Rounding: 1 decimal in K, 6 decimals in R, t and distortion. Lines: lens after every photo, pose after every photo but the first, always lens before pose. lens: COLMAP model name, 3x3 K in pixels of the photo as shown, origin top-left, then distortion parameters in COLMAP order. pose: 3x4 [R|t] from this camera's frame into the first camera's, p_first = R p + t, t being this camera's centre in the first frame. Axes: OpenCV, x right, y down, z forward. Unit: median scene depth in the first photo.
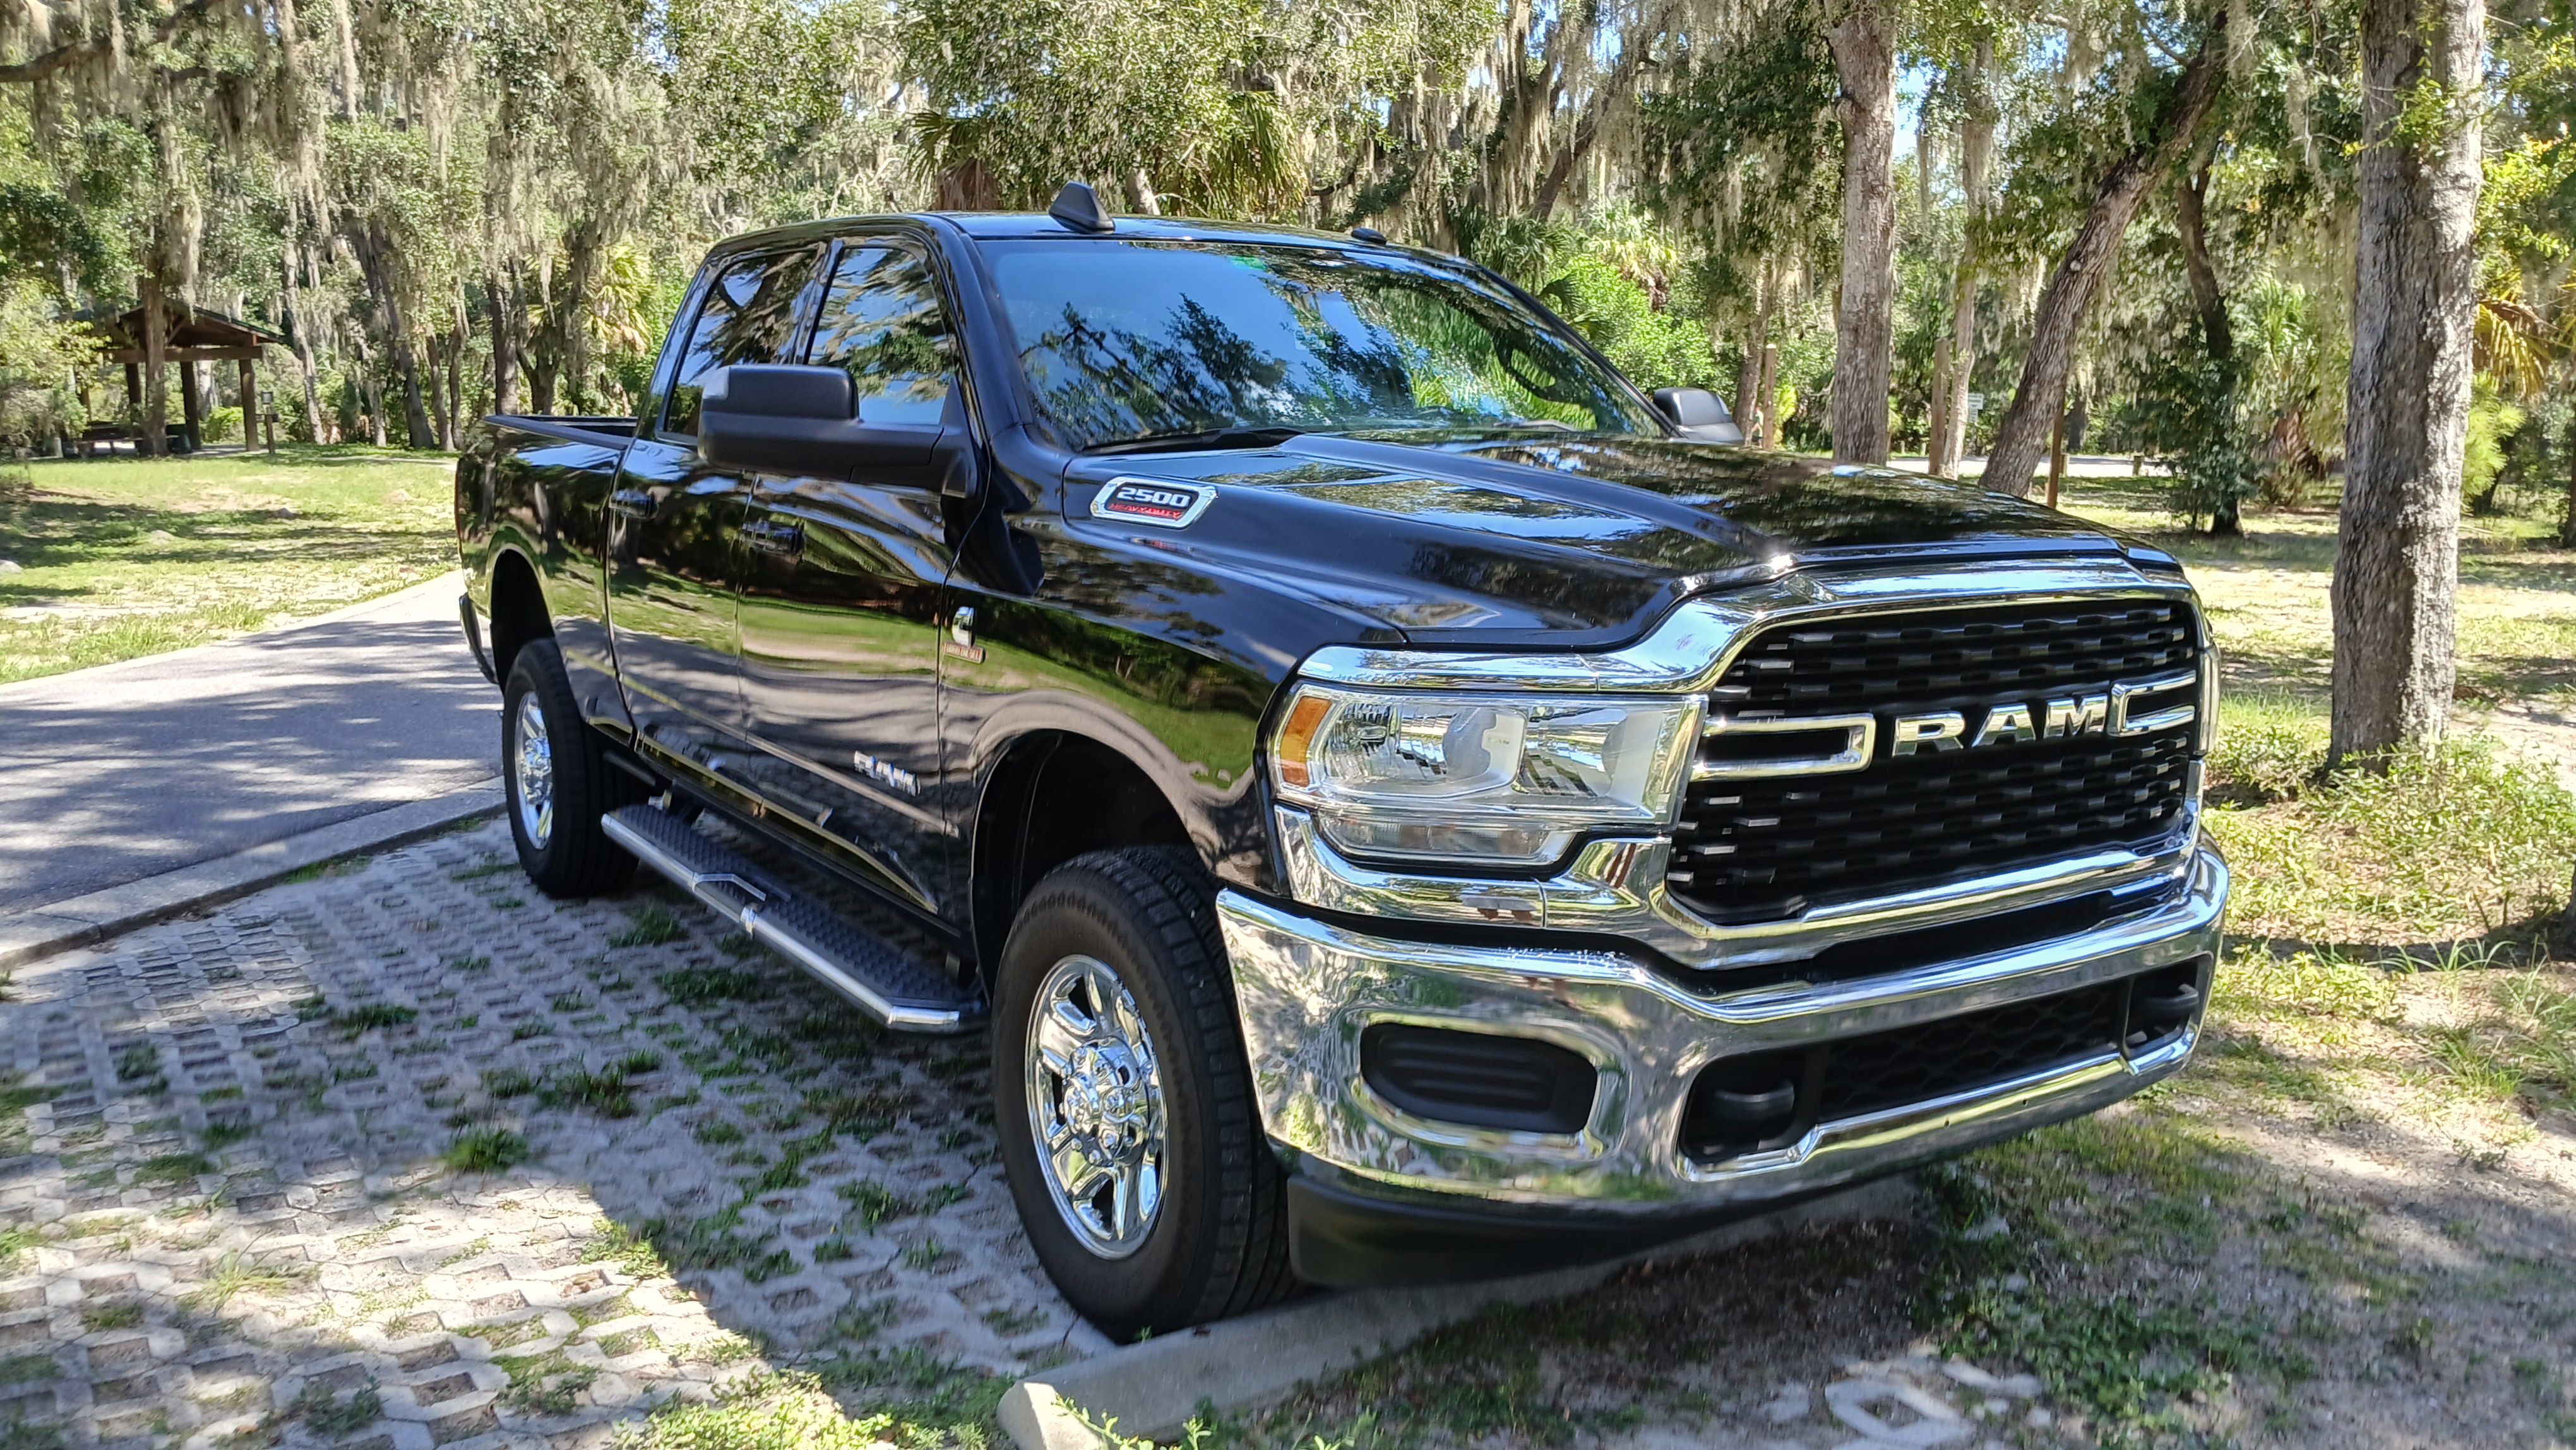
lens RADIAL K [[1922.0, 0, 1288.0], [0, 1922.0, 725.0], [0, 0, 1]] dist [0.059768, -0.156602]
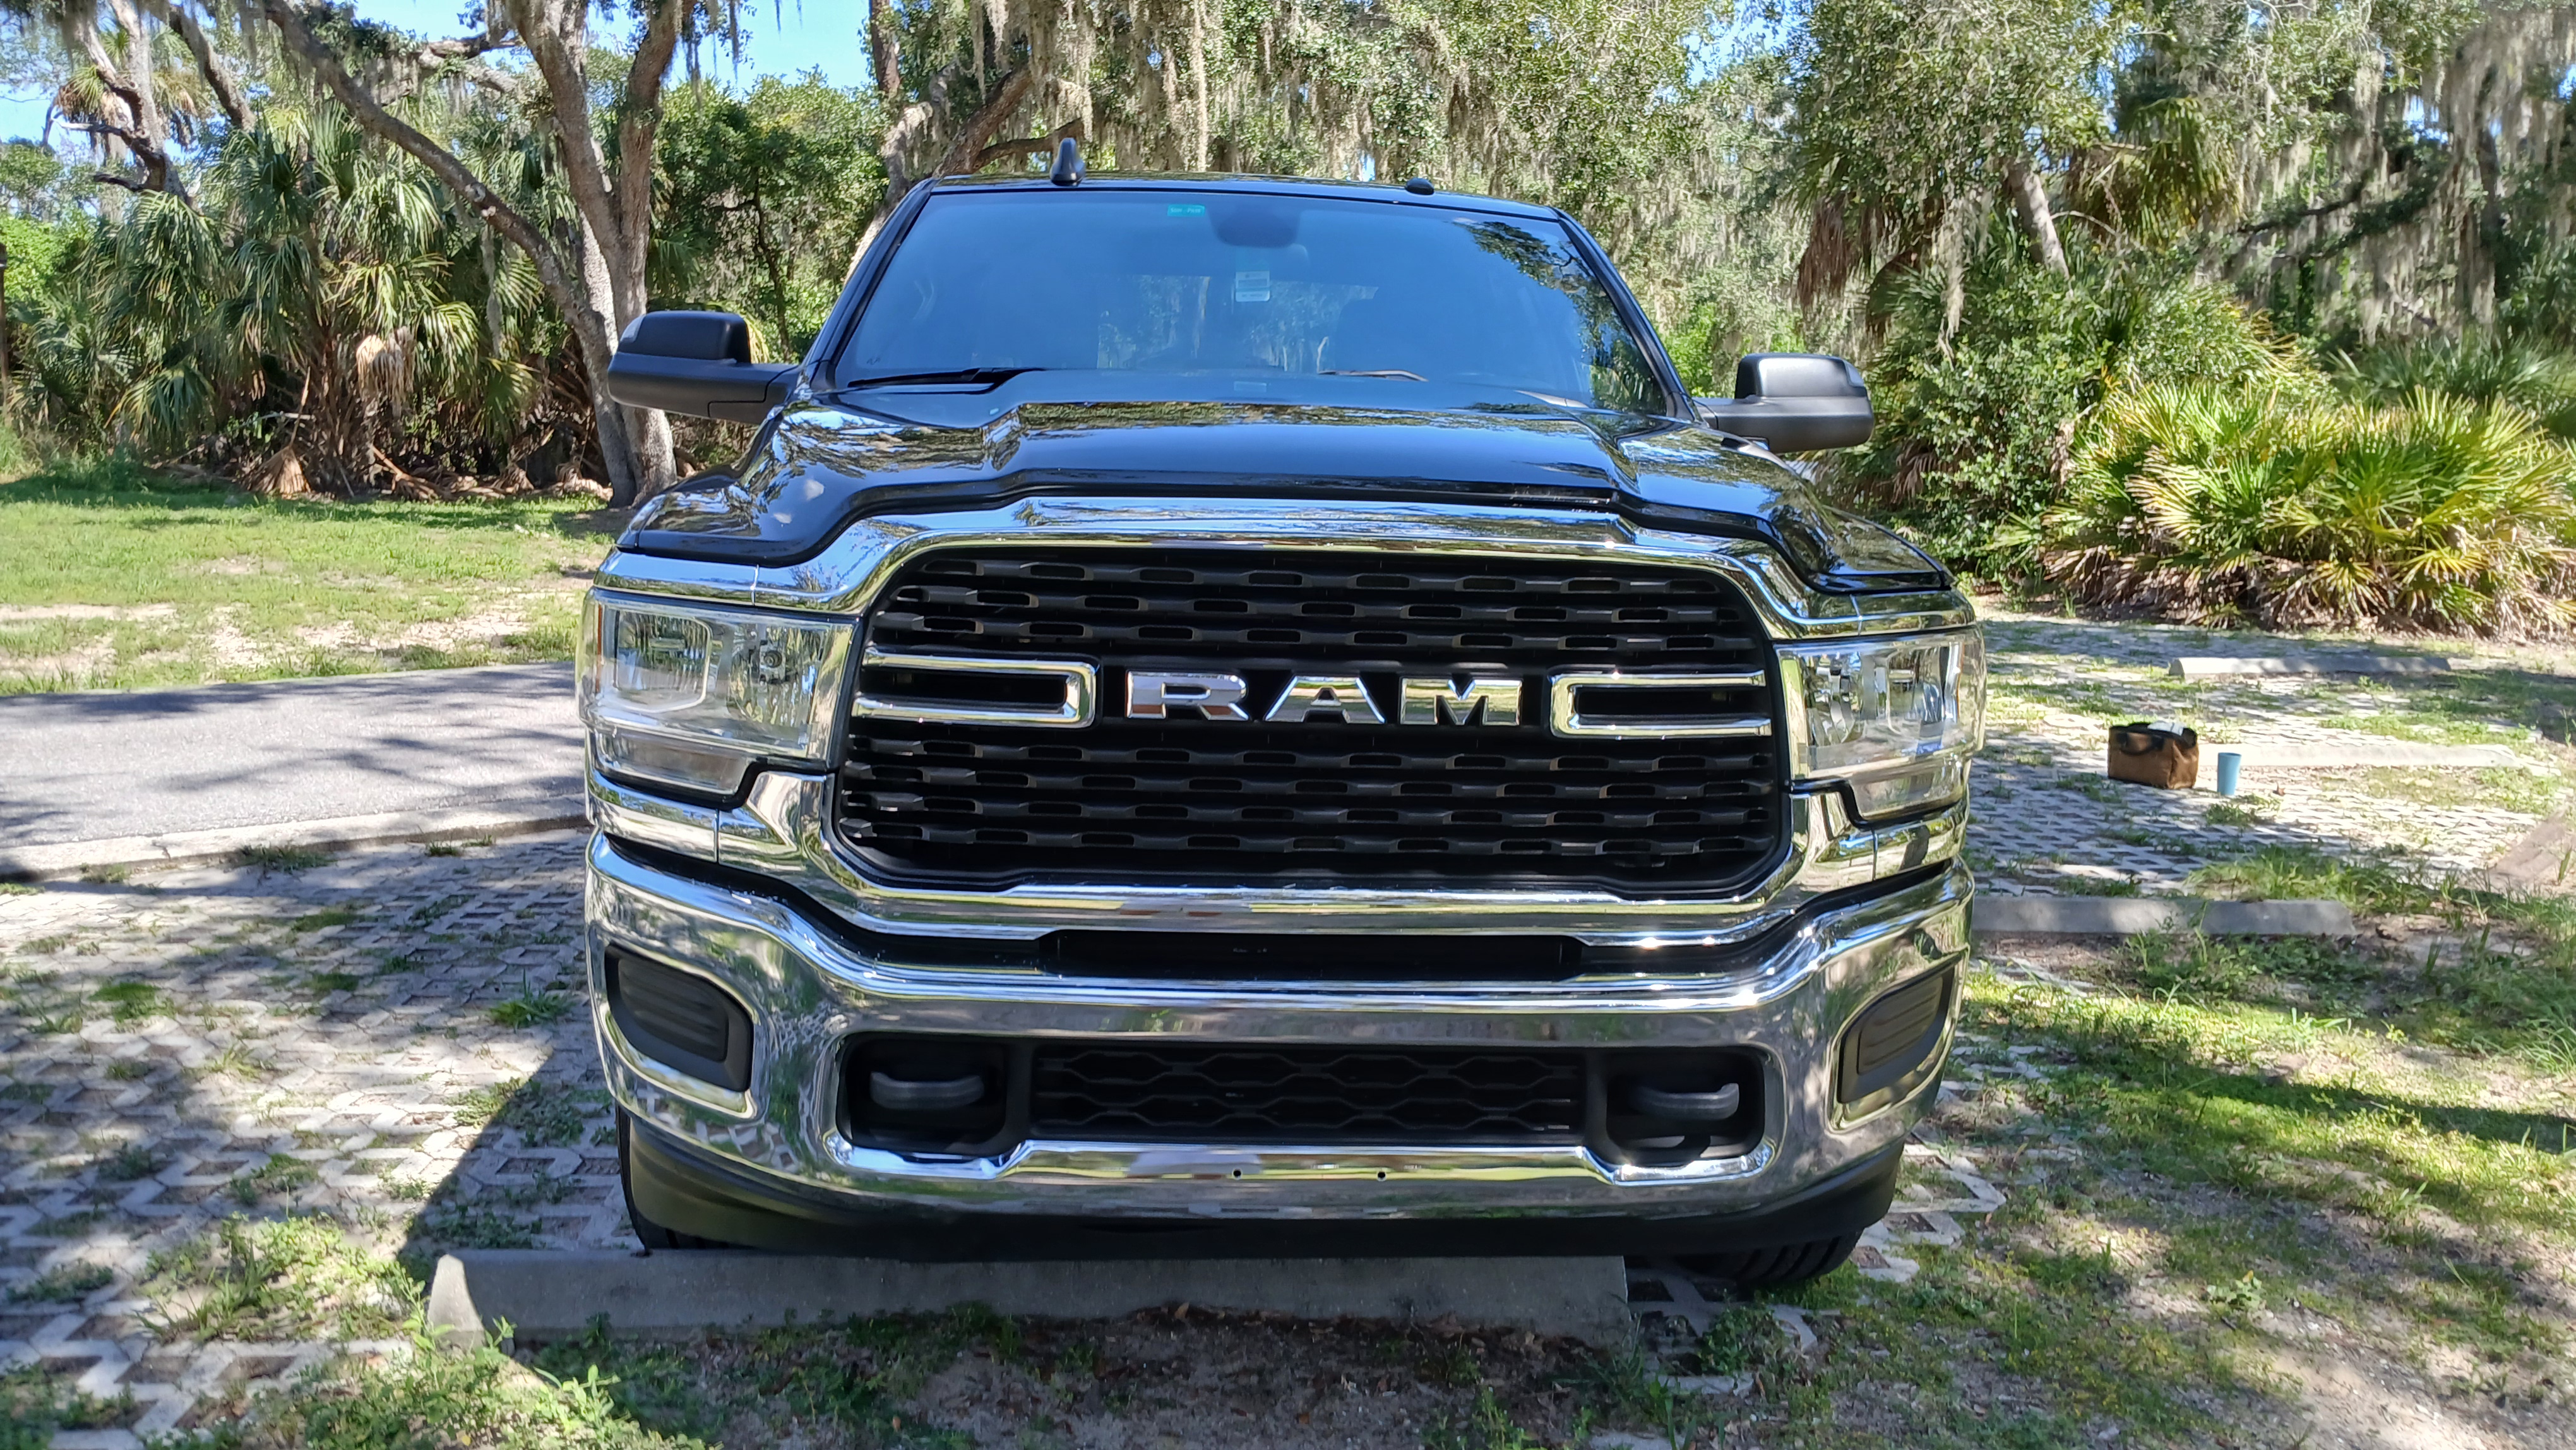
lens RADIAL K [[1909.5, 0, 1267.0], [0, 1909.5, 746.1], [0, 0, 1]] dist [0.067456, -0.141552]
pose [[0.881885, 0.091042, -0.462591, 0.698228], [-0.095357, 0.995343, 0.014104, 0.010374], [0.461721, 0.031674, 0.886459, 0.268637]]
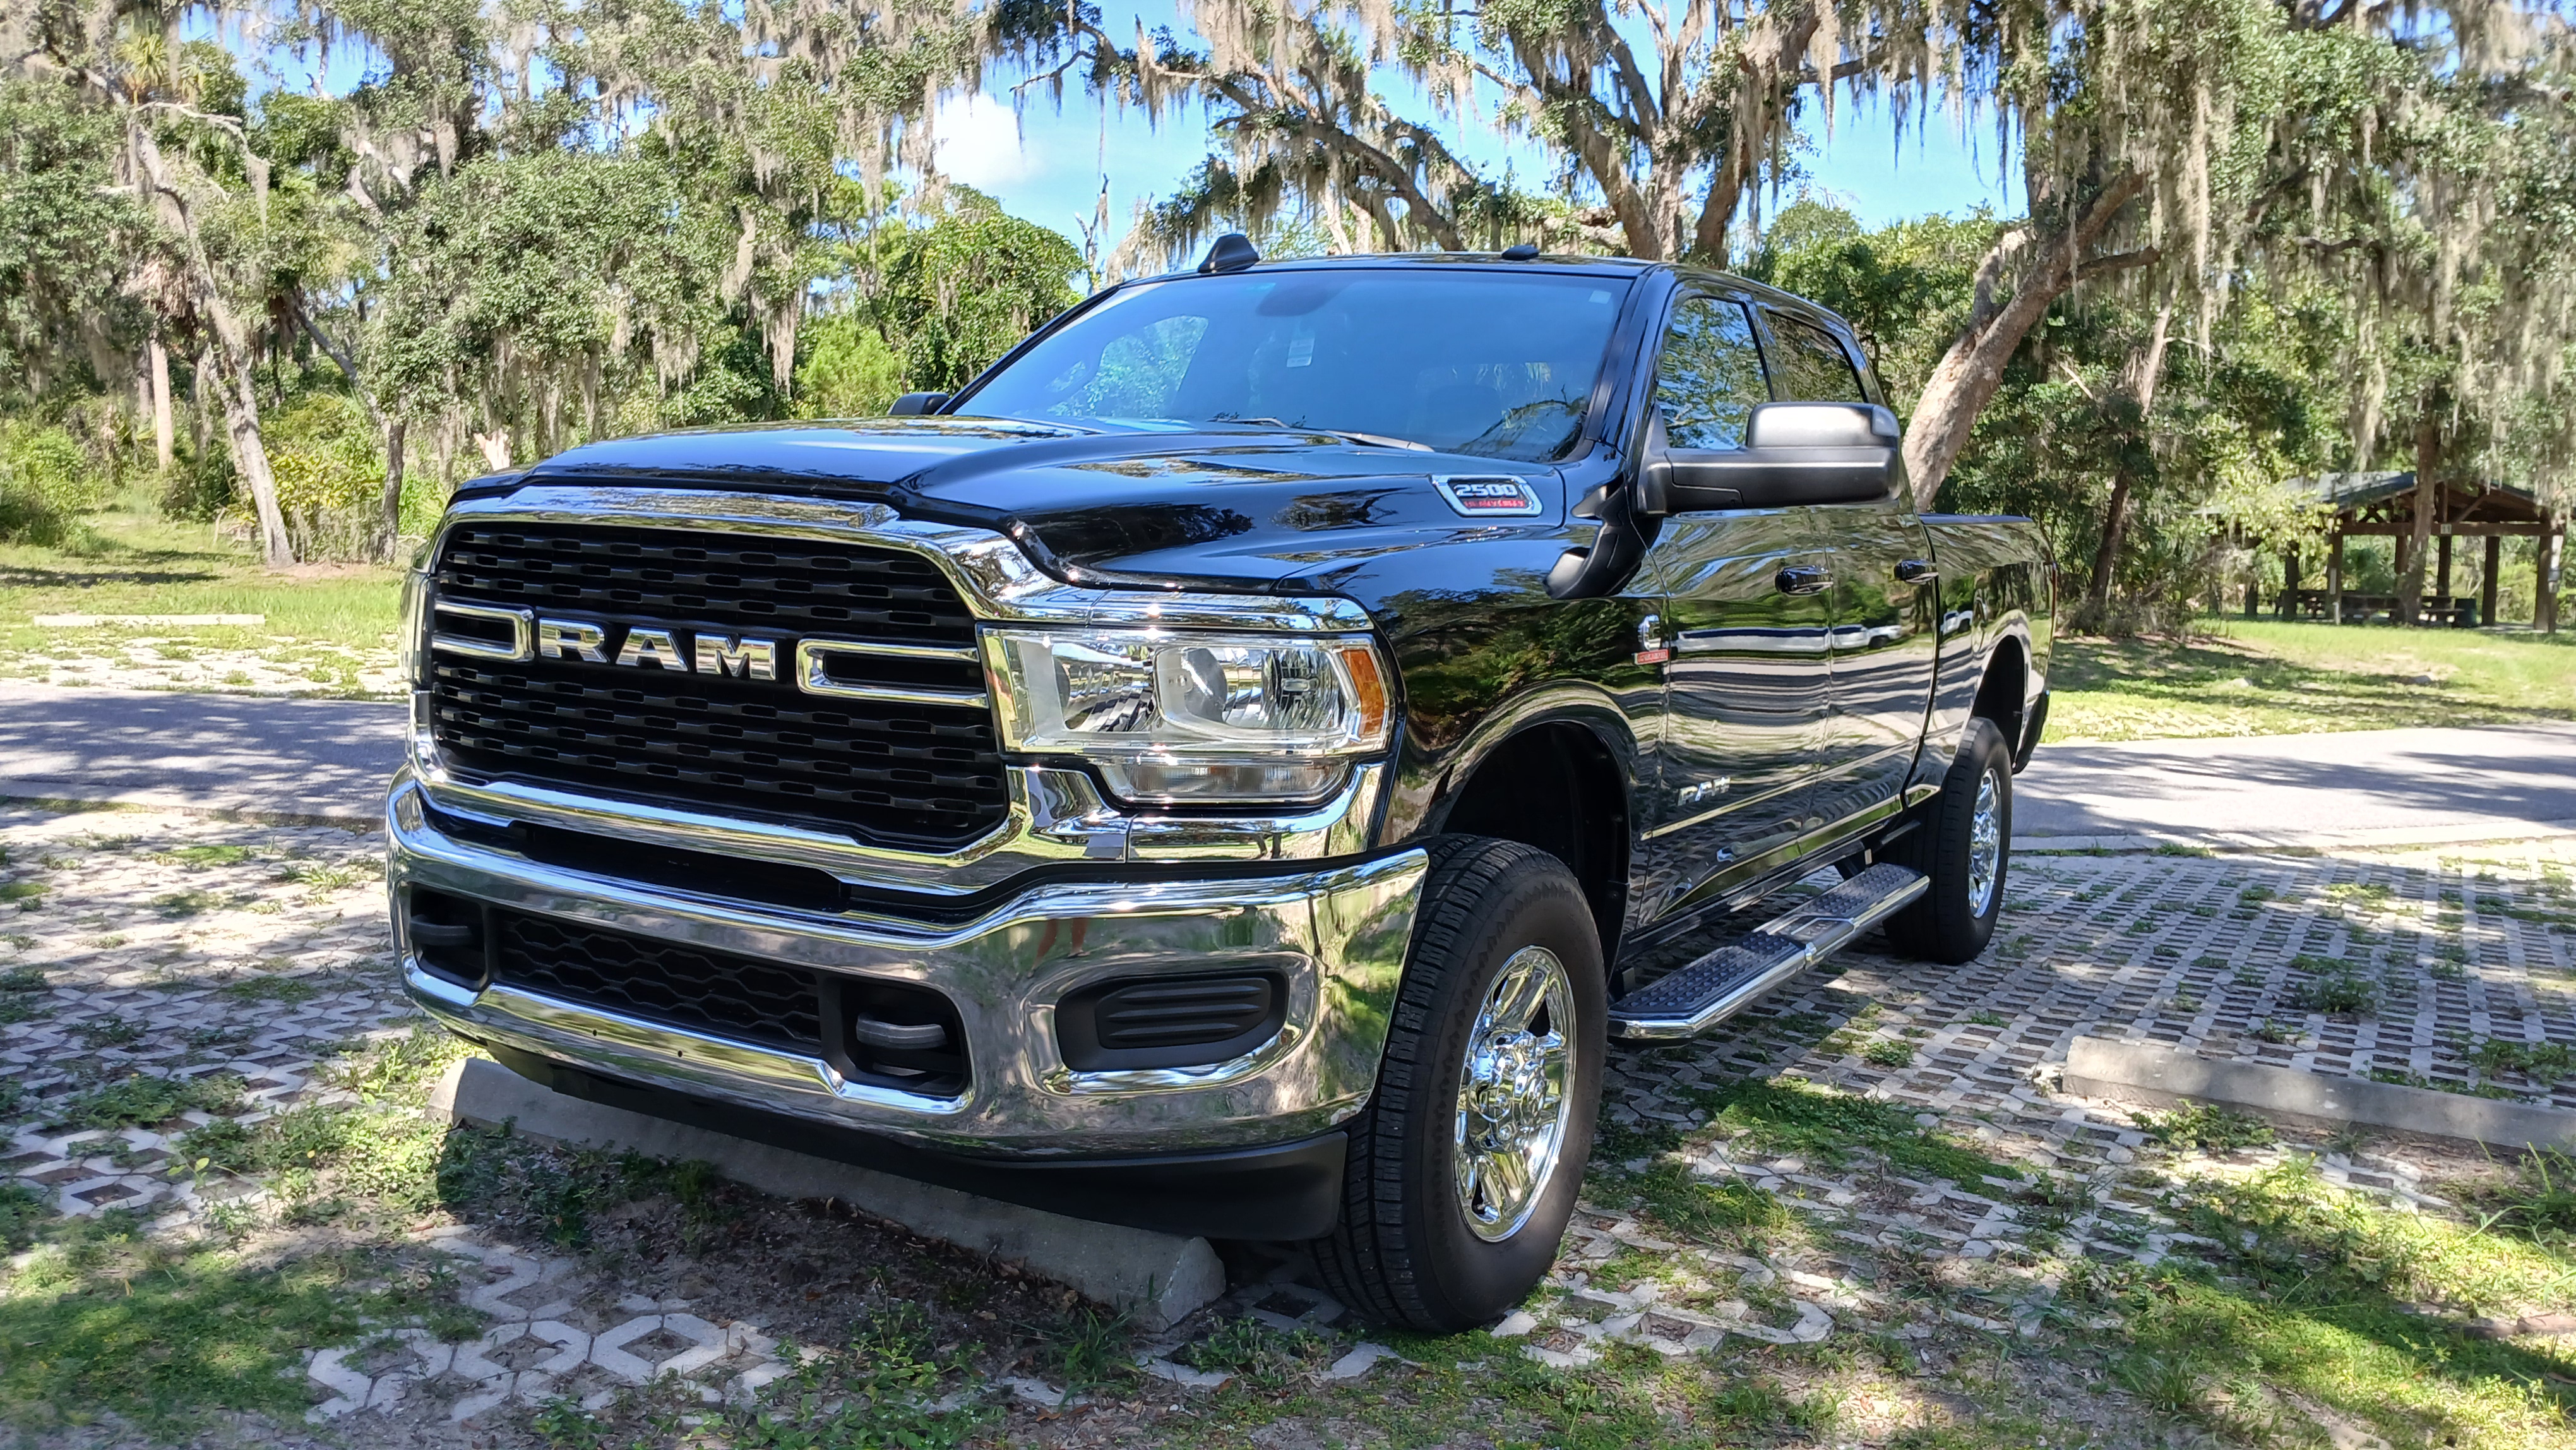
lens RADIAL K [[1881.5, 0, 1288.0], [0, 1881.5, 725.0], [0, 0, 1]] dist [0.059132, -0.092190]
pose [[0.493954, 0.105358, -0.863081, 1.333866], [-0.178585, 0.983762, 0.017883, -0.036165], [0.850950, 0.145300, 0.504749, 0.765030]]
